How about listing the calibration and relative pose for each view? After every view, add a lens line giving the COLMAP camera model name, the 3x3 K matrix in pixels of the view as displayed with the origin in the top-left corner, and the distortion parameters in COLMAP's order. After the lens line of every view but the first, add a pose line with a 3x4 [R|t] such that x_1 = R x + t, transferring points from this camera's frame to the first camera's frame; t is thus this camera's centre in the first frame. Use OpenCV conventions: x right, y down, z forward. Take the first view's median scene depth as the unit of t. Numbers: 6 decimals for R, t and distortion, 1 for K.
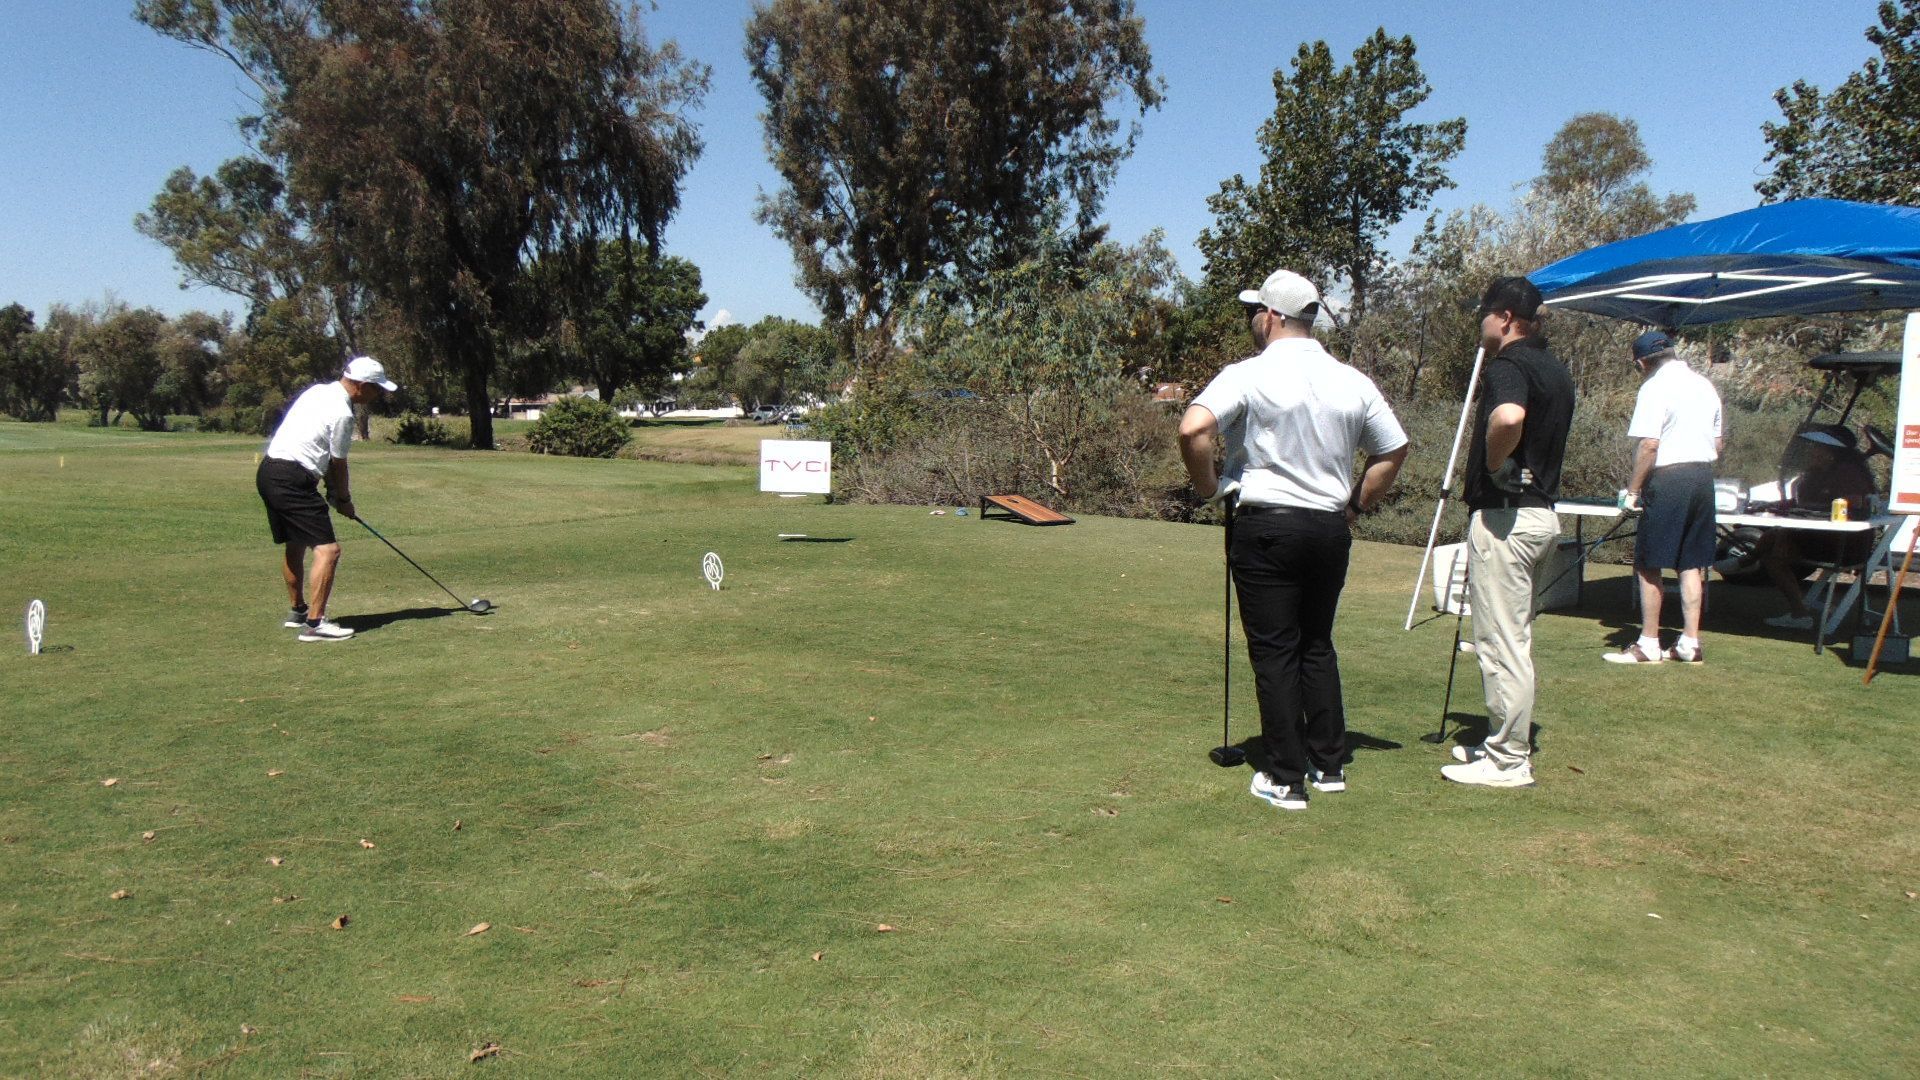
lens RADIAL K [[1446.1, 0, 958.3], [0, 1446.1, 551.3], [0, 0, 1]] dist [-0.035896, 0.091796]
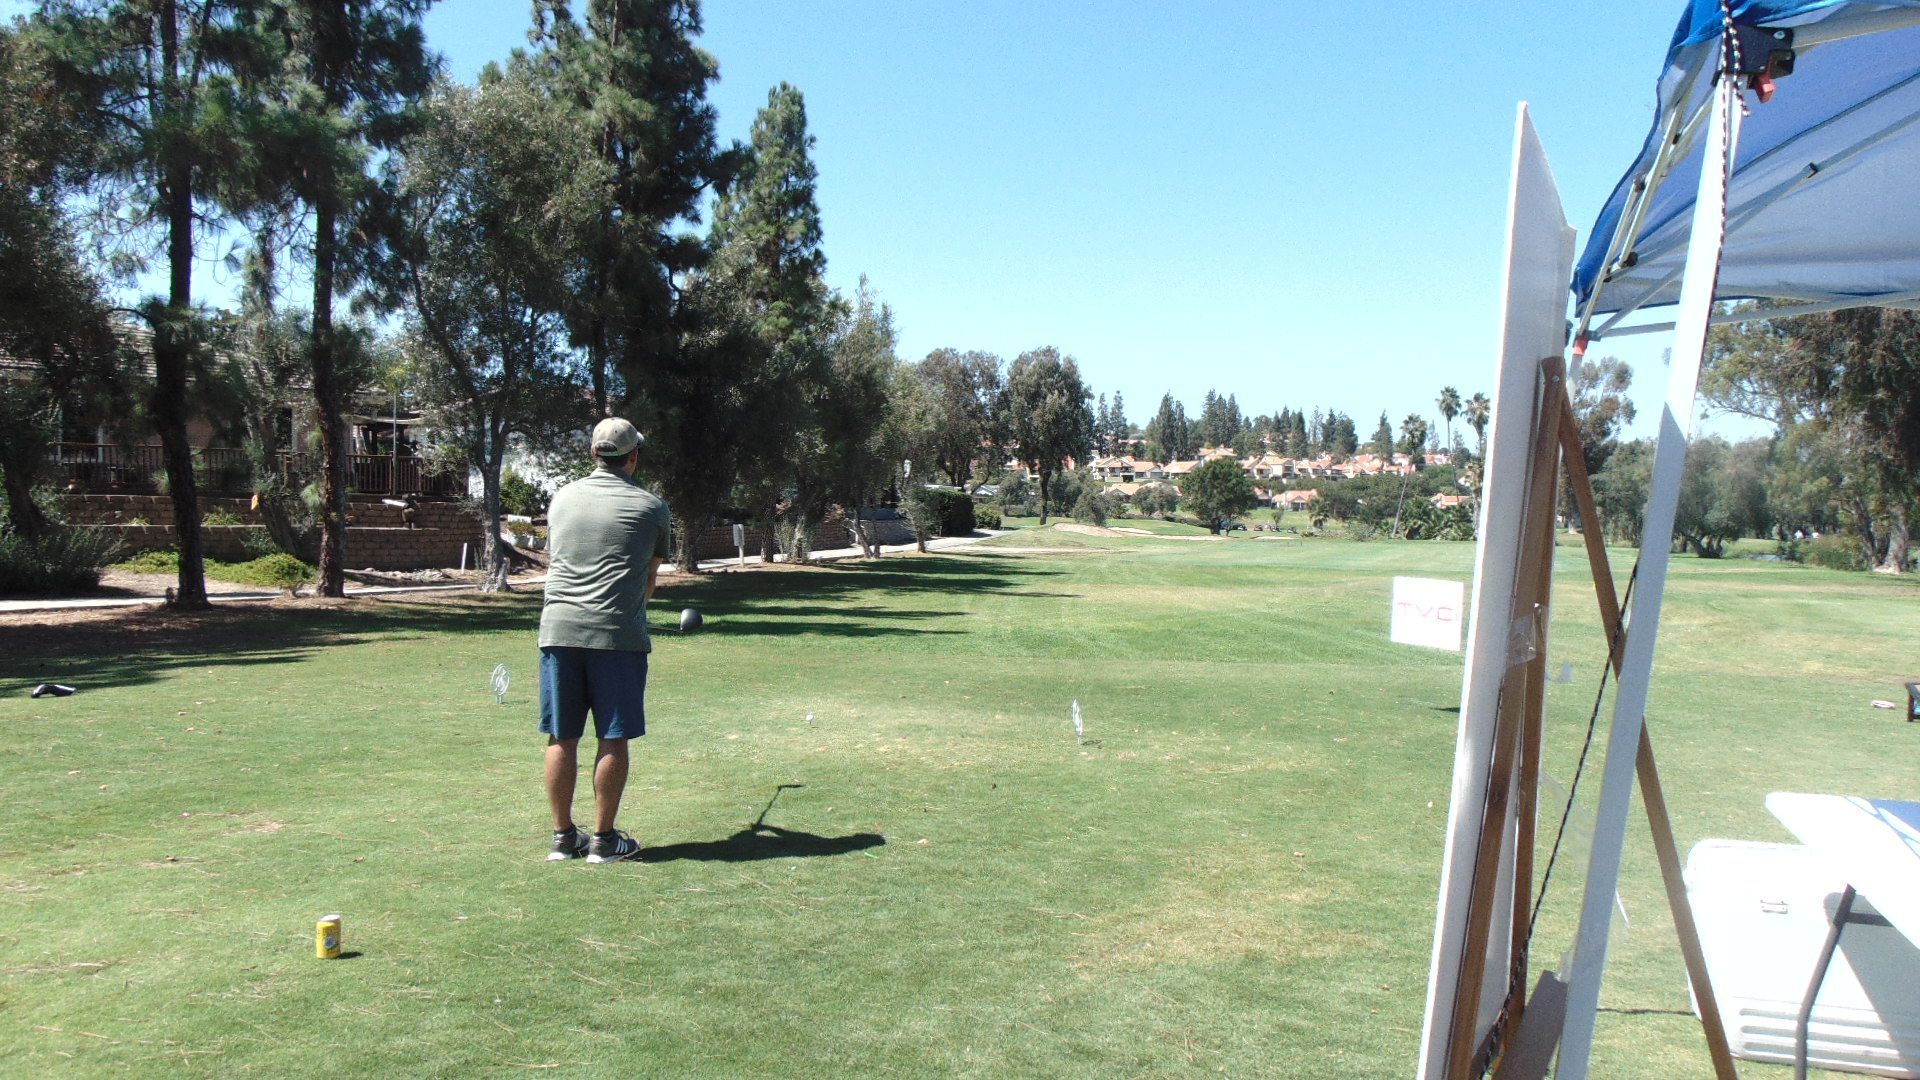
lens RADIAL K [[1446.1, 0, 960.4], [0, 1446.1, 550.1], [0, 0, 1]] dist [-0.035896, 0.091796]
pose [[0.486423, 0.015923, -0.873578, 0.175641], [-0.093696, 0.995019, -0.034035, -0.016896], [0.868685, 0.098406, 0.485493, 0.160738]]
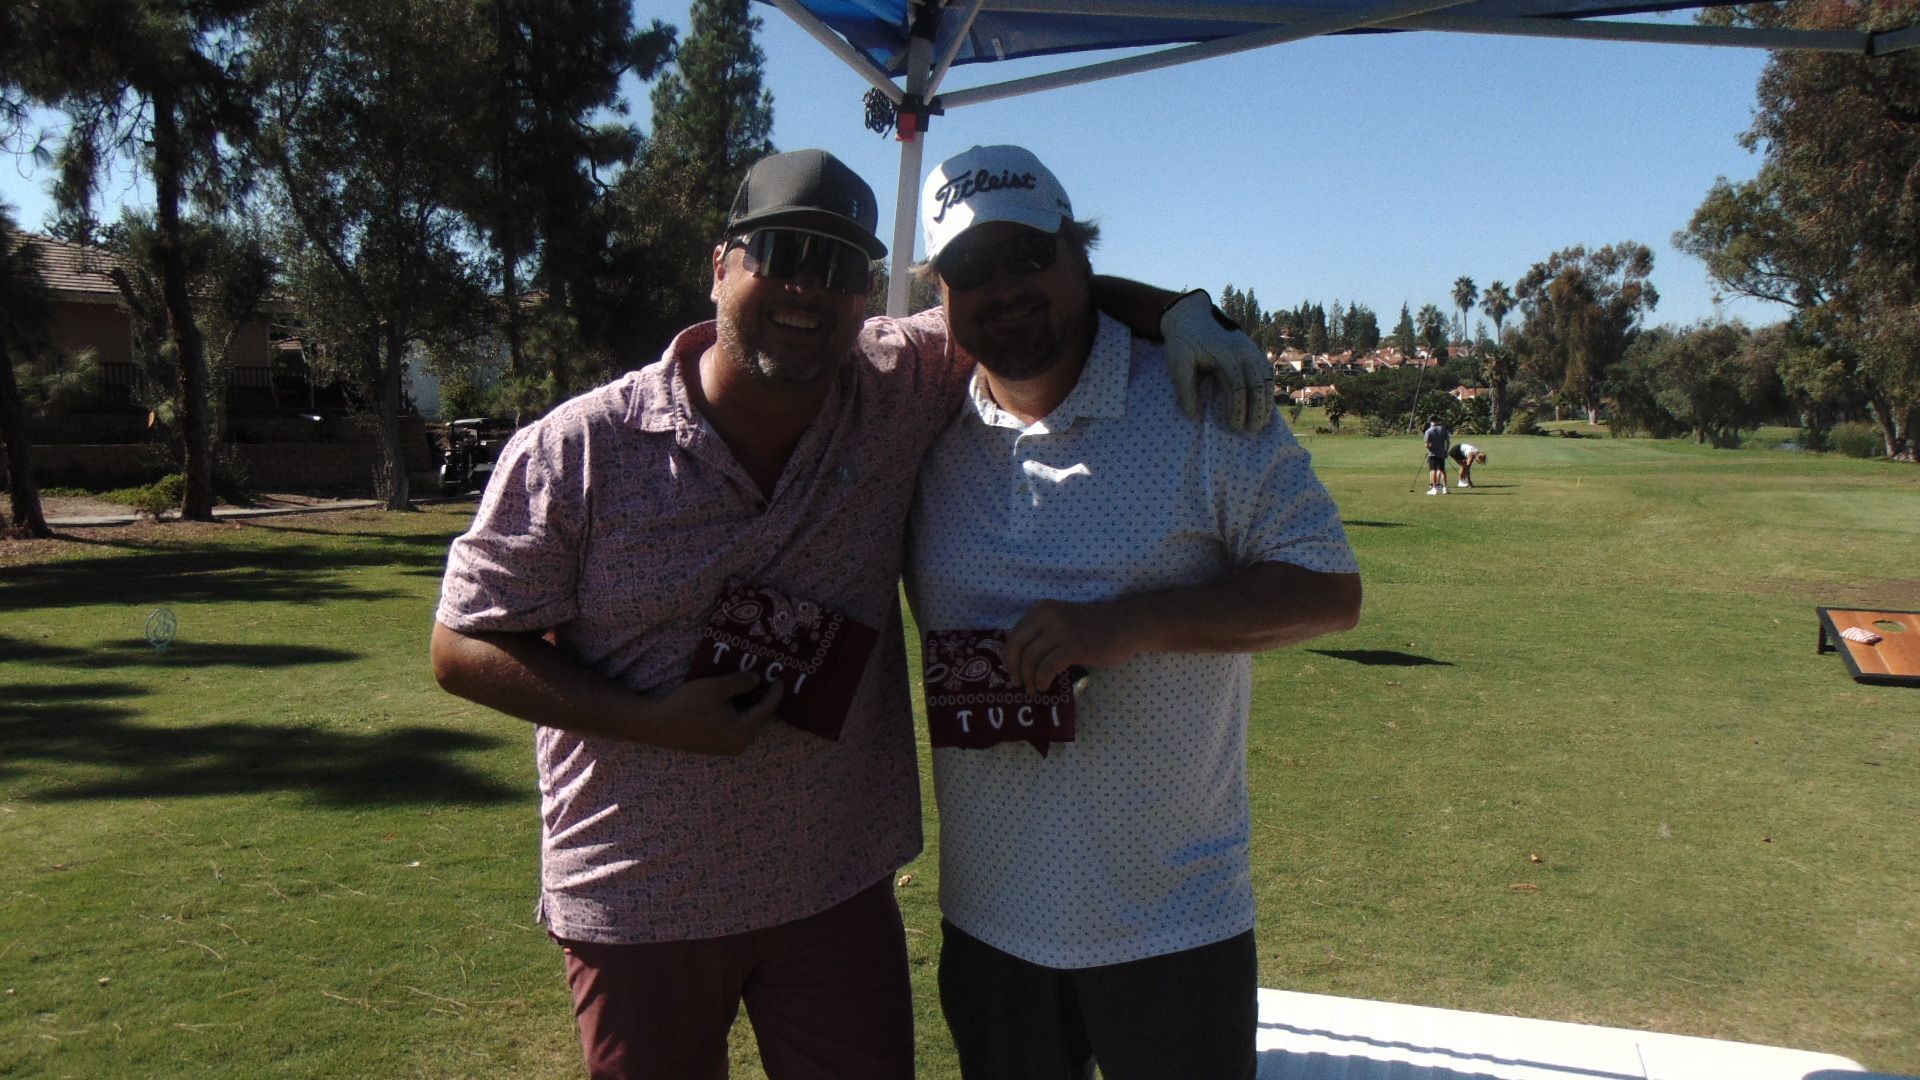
lens RADIAL K [[1446.1, 0, 965.3], [0, 1446.1, 560.0], [0, 0, 1]] dist [-0.035896, 0.091796]
pose [[0.475958, 0.072180, -0.876501, 0.156748], [-0.075612, 0.996295, 0.040986, -0.025452], [0.876212, 0.046767, 0.479652, 0.230554]]
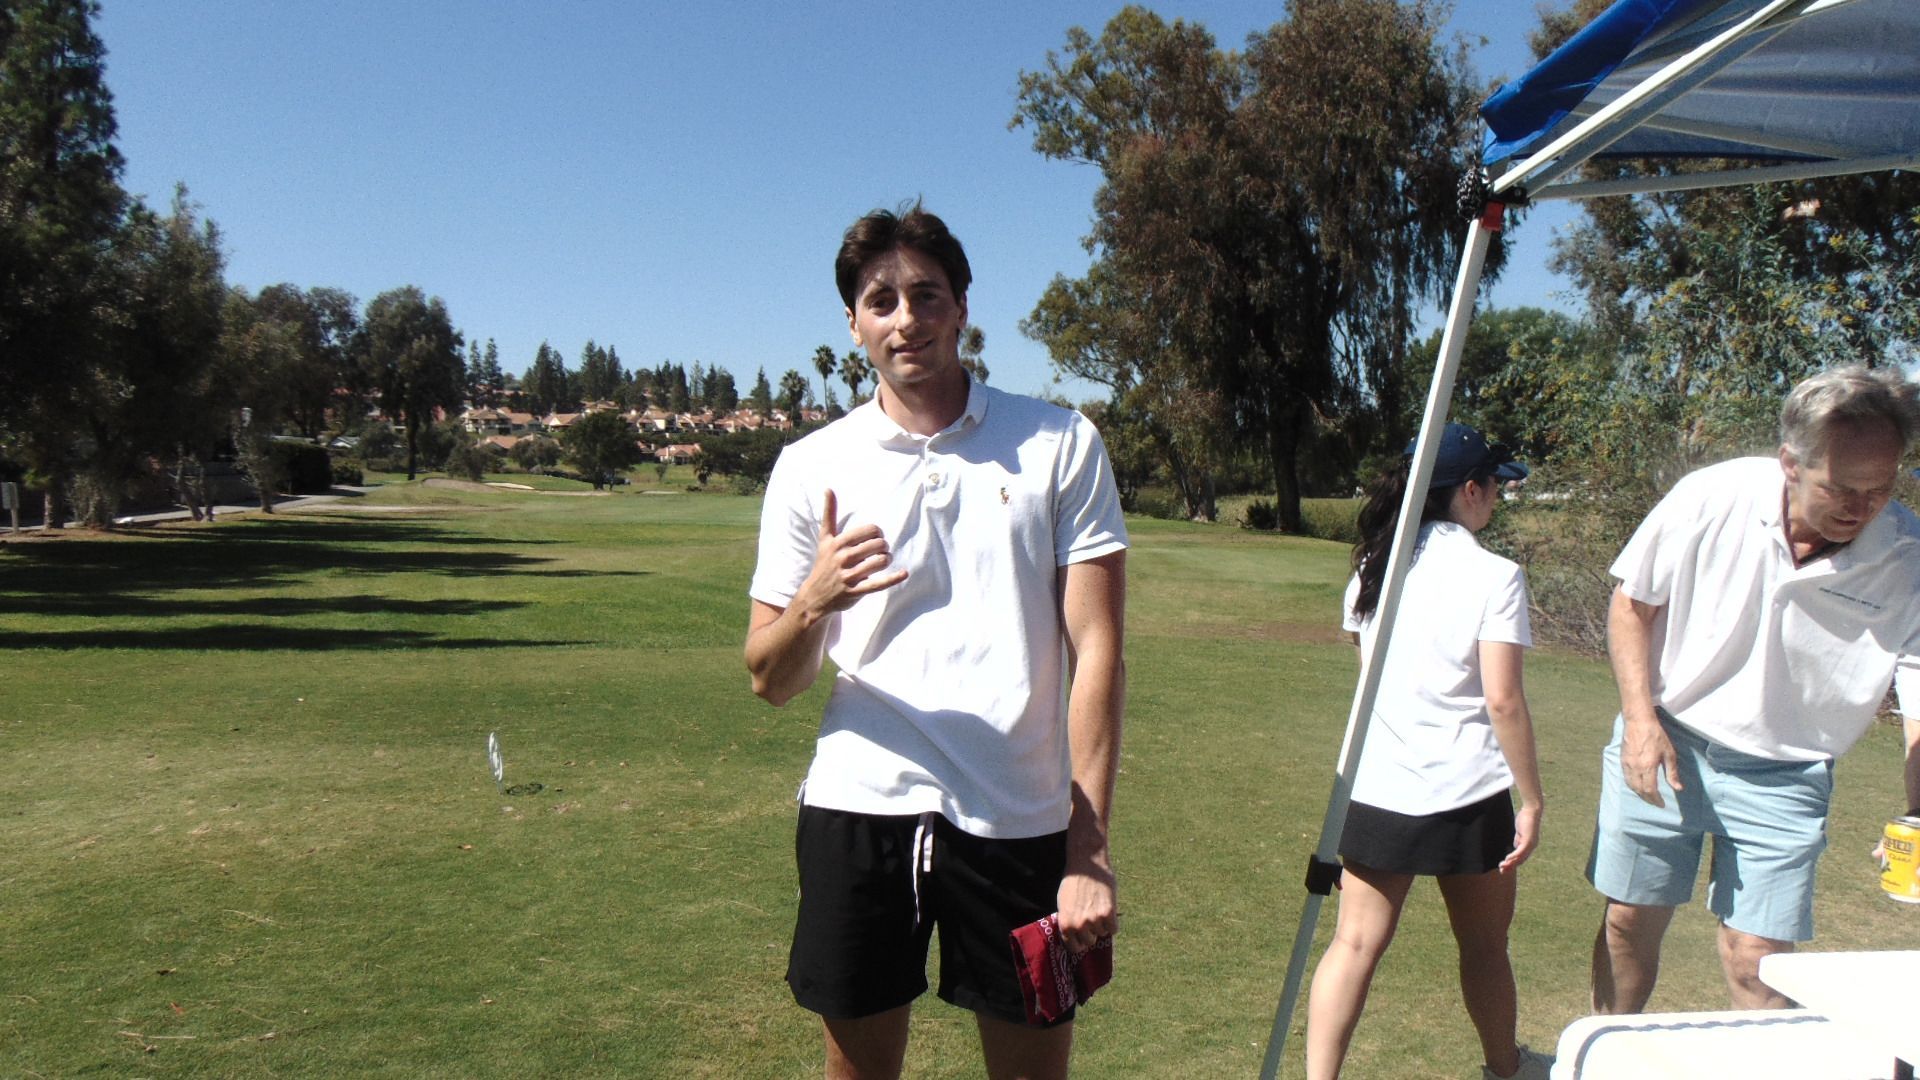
lens RADIAL K [[1446.1, 0, 958.6], [0, 1446.1, 552.3], [0, 0, 1]] dist [-0.035896, 0.091796]
pose [[0.800719, 0.029838, -0.598297, 0.118832], [-0.062699, 0.997447, -0.034167, -0.022447], [0.595751, 0.064871, 0.800545, 0.191706]]
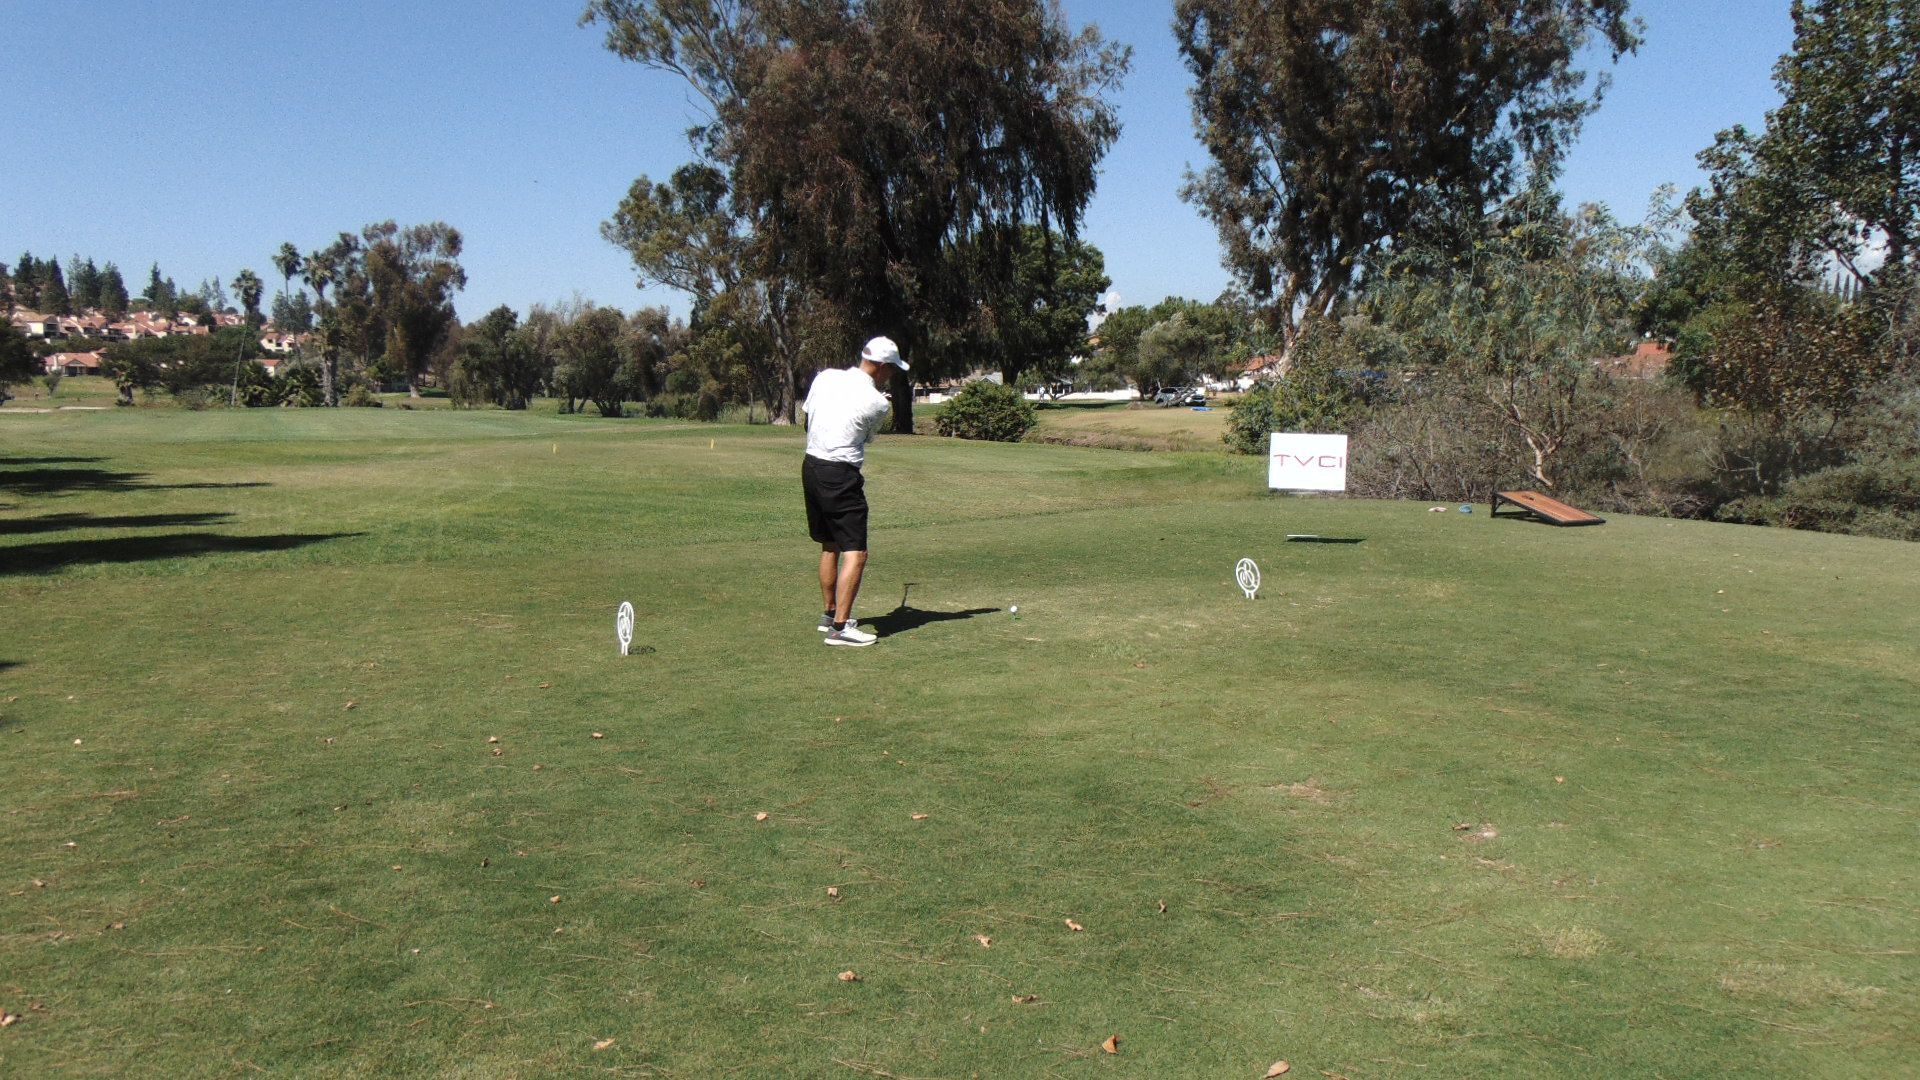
lens RADIAL K [[1446.1, 0, 961.7], [0, 1446.1, 546.5], [0, 0, 1]] dist [-0.035896, 0.091796]
pose [[0.965668, 0.016887, -0.259229, -0.035144], [-0.014359, 0.999829, 0.011641, -0.004831], [0.259381, -0.007519, 0.965746, 0.019730]]
